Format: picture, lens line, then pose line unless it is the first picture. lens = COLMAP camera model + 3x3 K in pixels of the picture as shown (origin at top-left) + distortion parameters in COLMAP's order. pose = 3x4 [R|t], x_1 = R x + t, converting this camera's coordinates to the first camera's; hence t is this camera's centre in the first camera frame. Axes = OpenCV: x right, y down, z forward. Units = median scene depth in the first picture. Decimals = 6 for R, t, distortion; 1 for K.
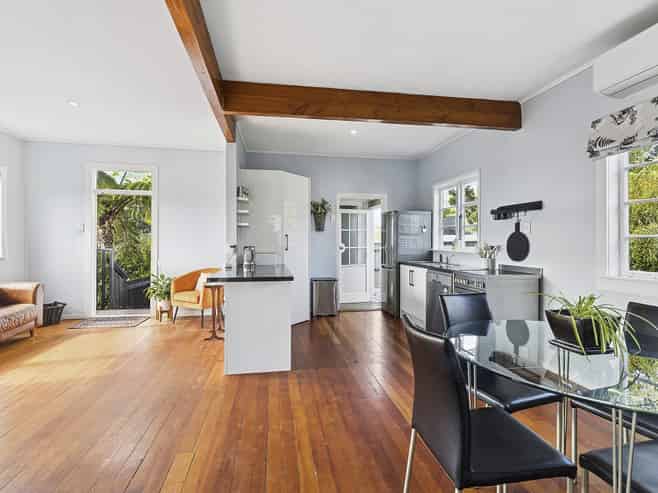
lens RADIAL K [[325.7, 0, 328.6], [0, 325.7, 243.0], [0, 0, 1]] dist [-0.003719, -0.000310]
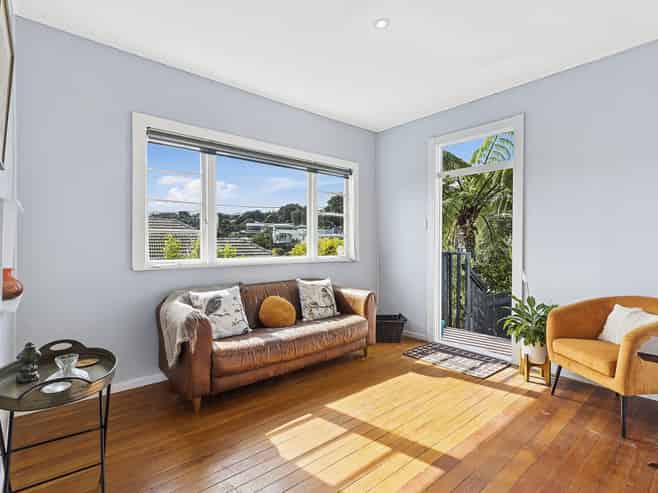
lens RADIAL K [[325.7, 0, 329.0], [0, 325.7, 246.6], [0, 0, 1]] dist [-0.003719, -0.000310]
pose [[0.495942, 0.000450, -0.868355, -0.189409], [-0.005160, 0.999984, -0.002429, 0.009486], [0.868340, 0.005685, 0.495937, 0.405061]]
